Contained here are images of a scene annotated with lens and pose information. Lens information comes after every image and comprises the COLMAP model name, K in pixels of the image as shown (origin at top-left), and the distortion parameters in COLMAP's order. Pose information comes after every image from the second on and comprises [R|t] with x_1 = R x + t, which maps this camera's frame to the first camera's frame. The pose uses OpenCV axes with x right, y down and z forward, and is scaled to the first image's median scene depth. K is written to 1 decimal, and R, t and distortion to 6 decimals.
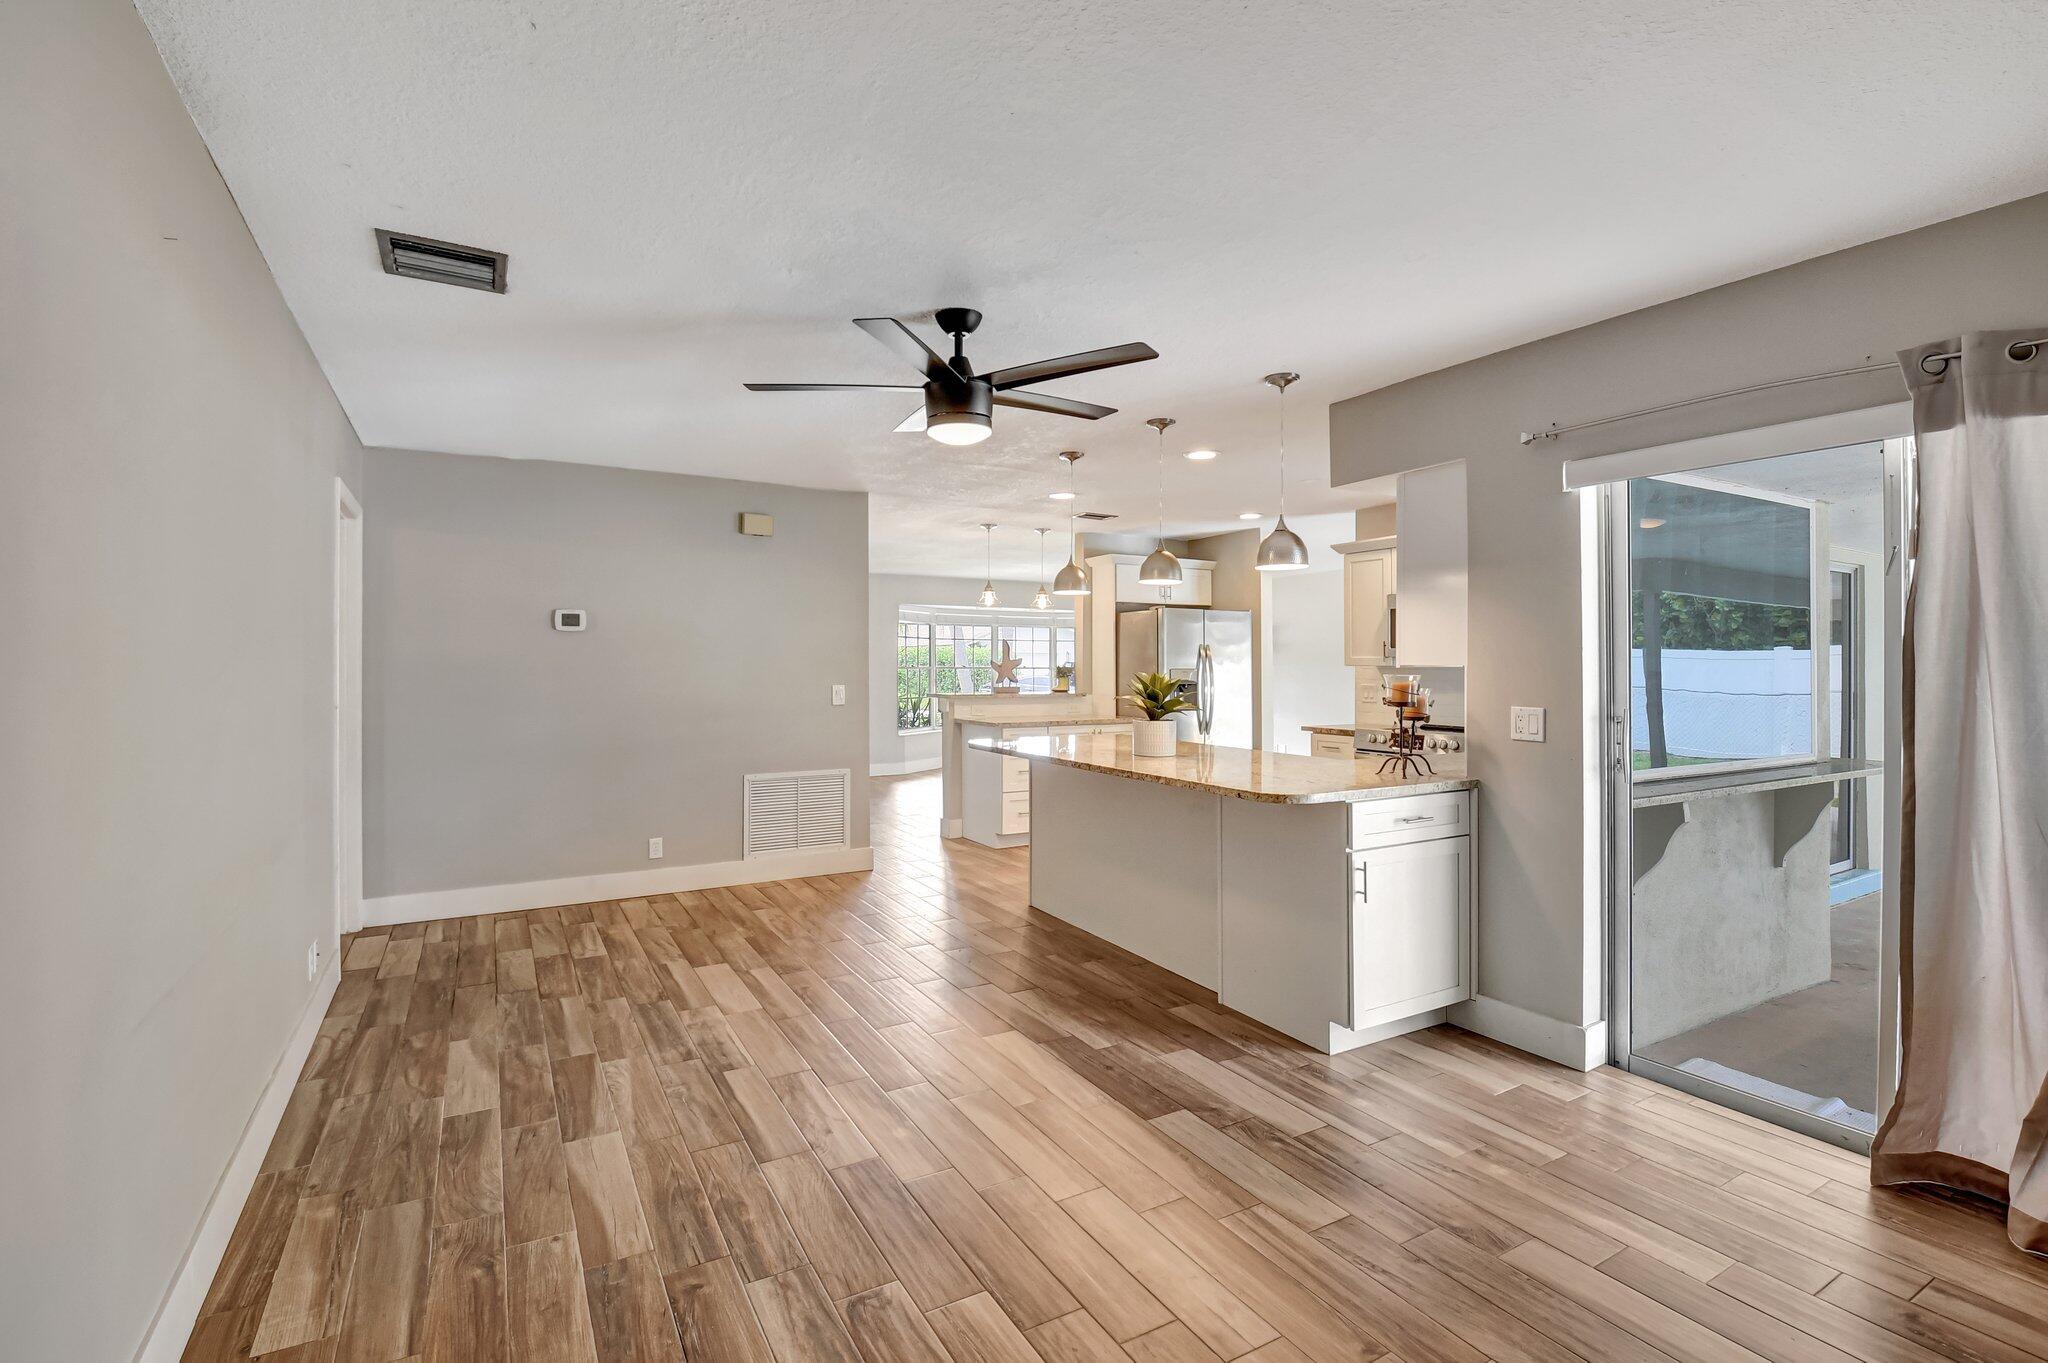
lens RADIAL K [[939.1, 0, 1018.8], [0, 939.1, 662.3], [0, 0, 1]] dist [0.000291, -0.013623]
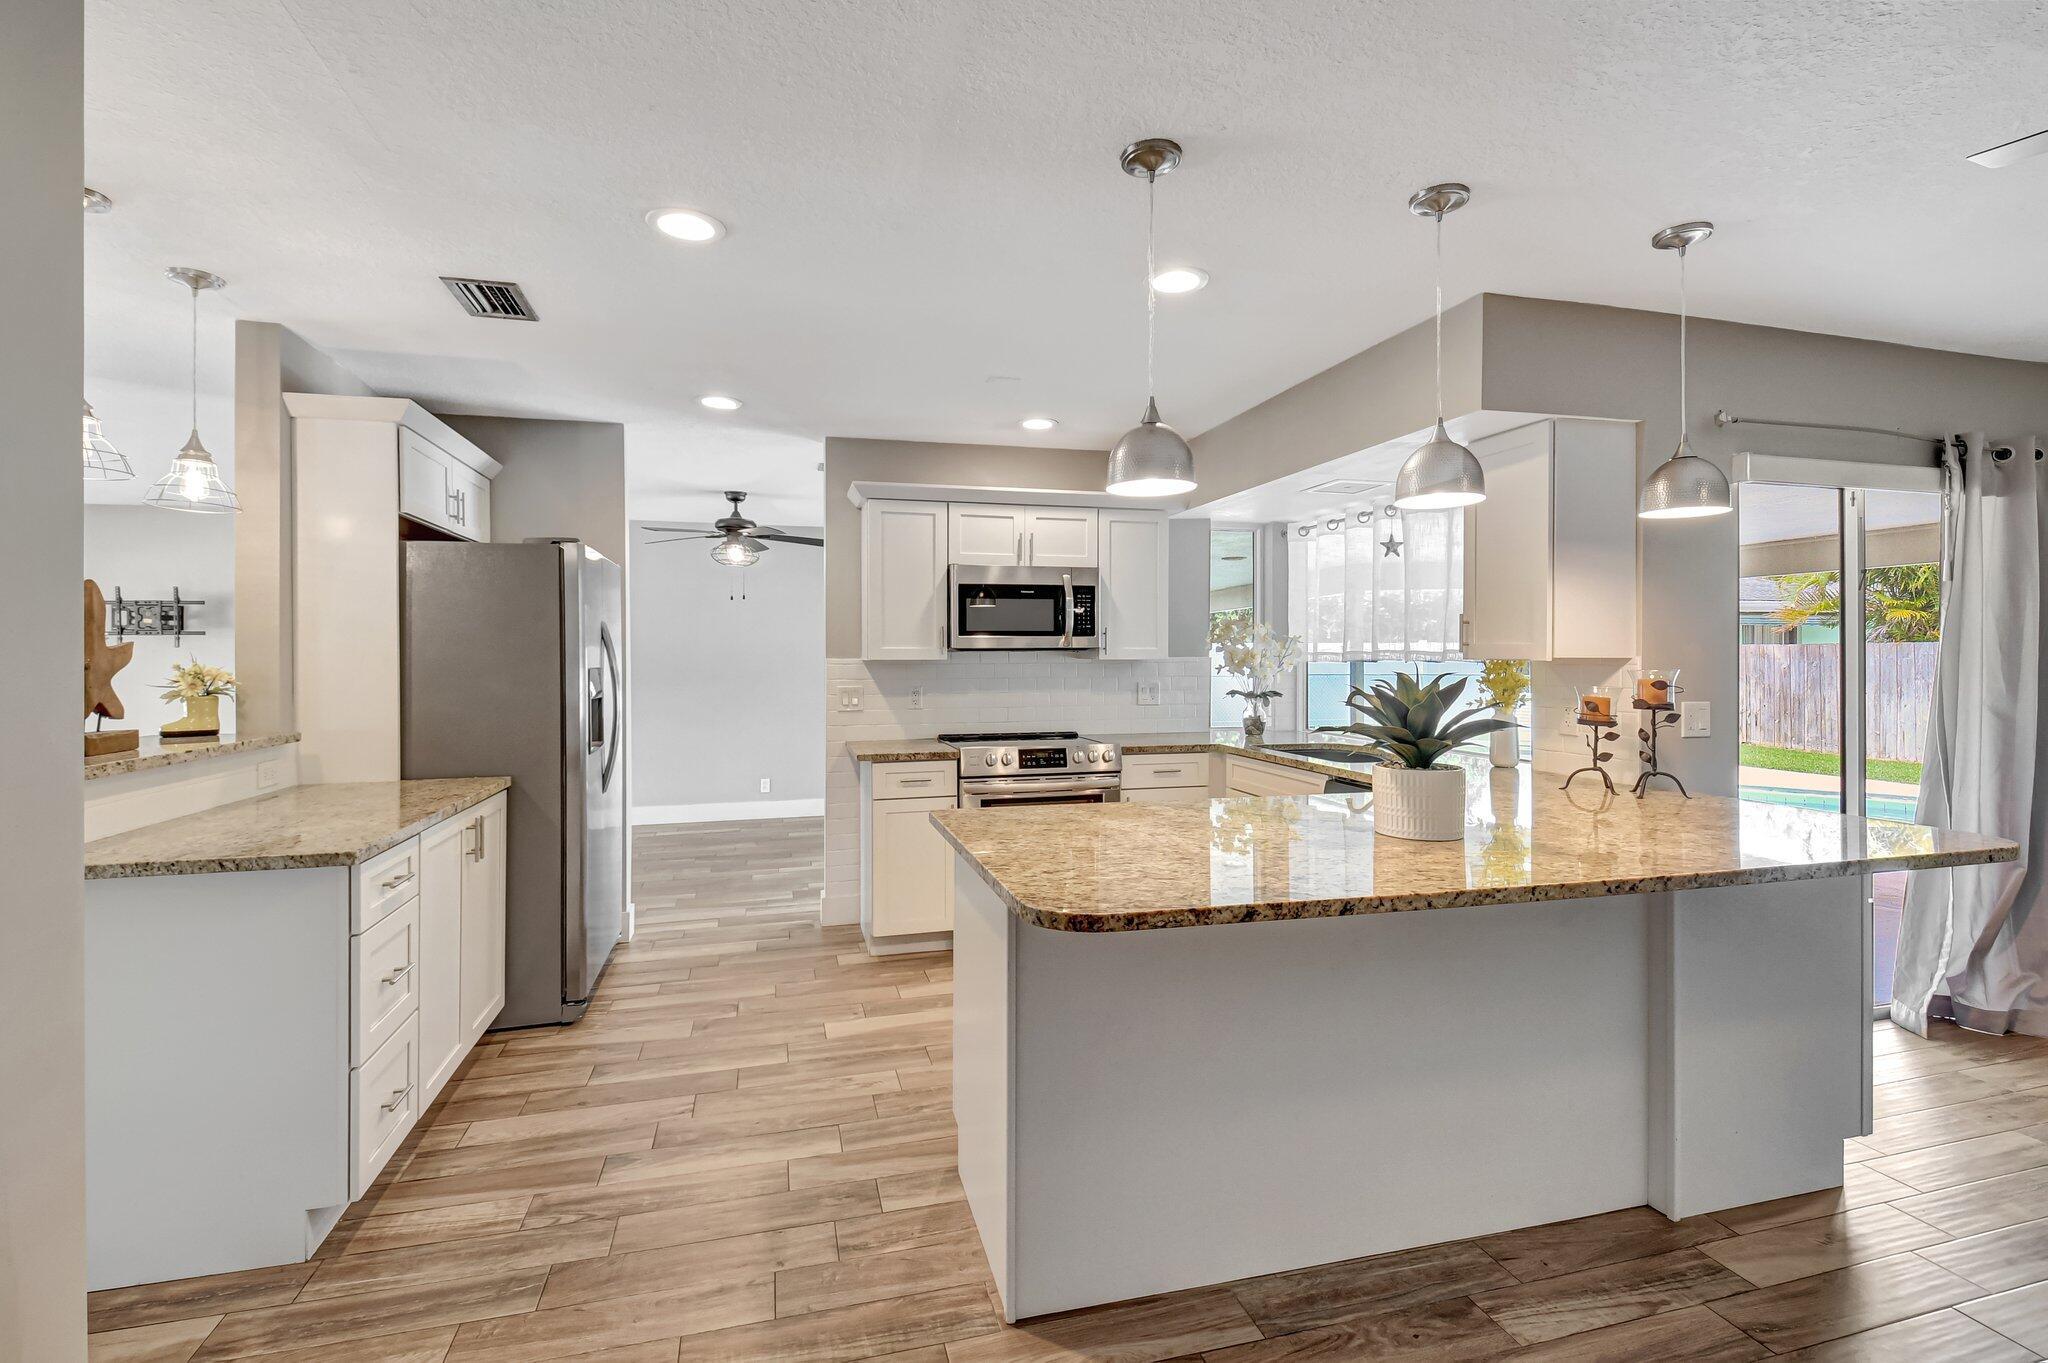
lens RADIAL K [[921.2, 0, 1023.7], [0, 921.2, 642.9], [0, 0, 1]] dist [-0.001029, -0.001425]
pose [[0.251006, 0.003048, 0.967981, -0.522568], [0.001293, 0.999993, -0.003484, -0.009850], [-0.967985, 0.002127, 0.251000, 1.403846]]
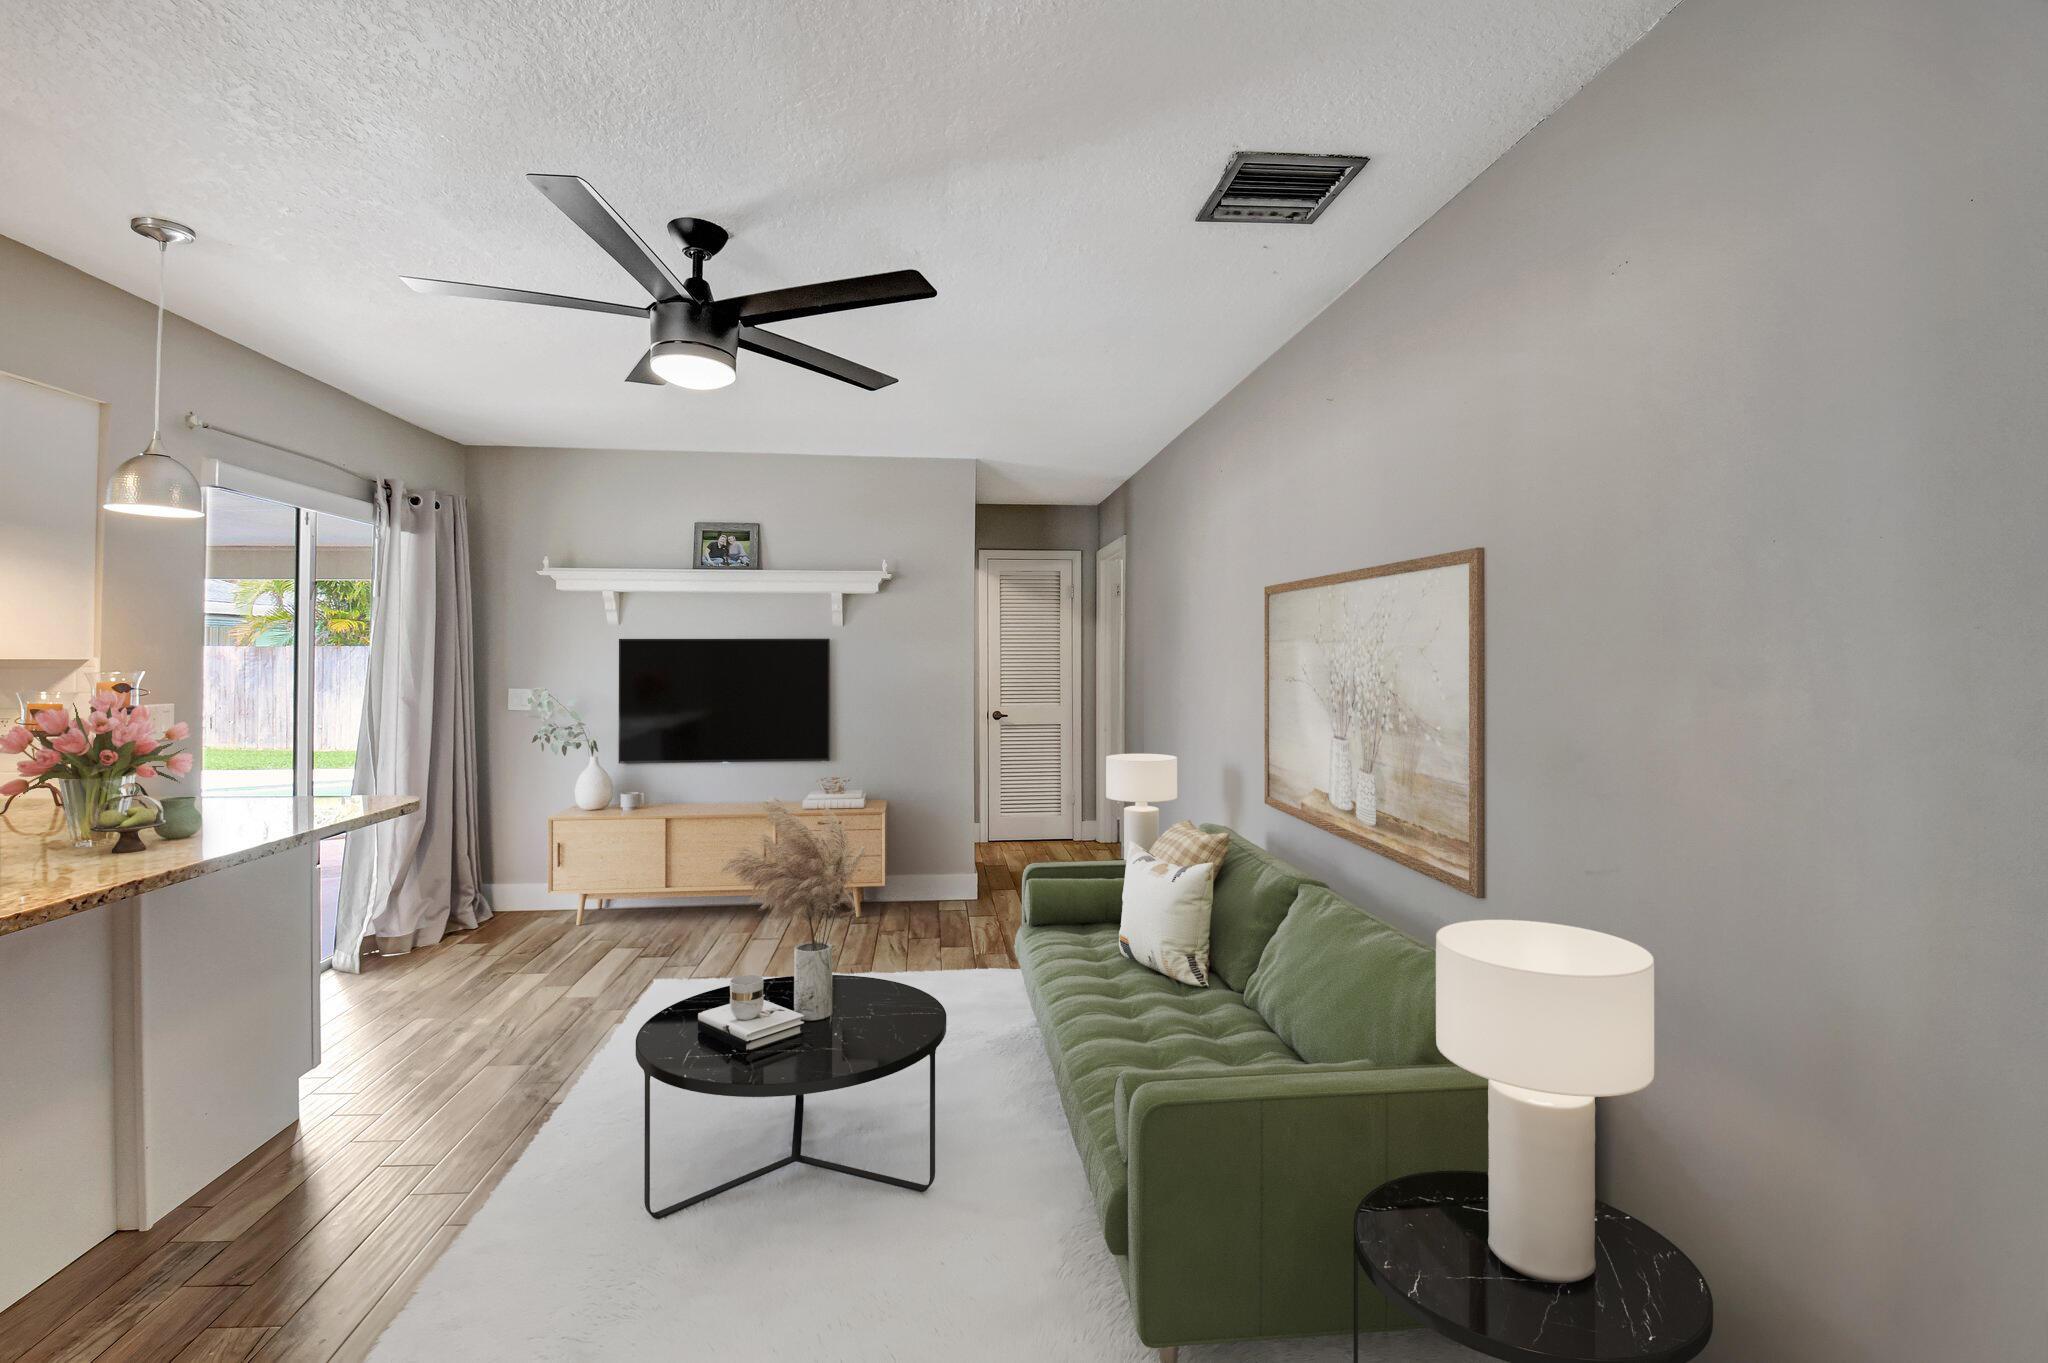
lens RADIAL K [[914.5, 0, 1025.8], [0, 914.5, 652.8], [0, 0, 1]] dist [-0.034121, -0.000313]
pose [[-0.917734, -0.008114, 0.397113, -0.576186], [-0.010295, 0.999941, -0.003362, -0.009499], [-0.397063, -0.007174, -0.917764, 1.437655]]
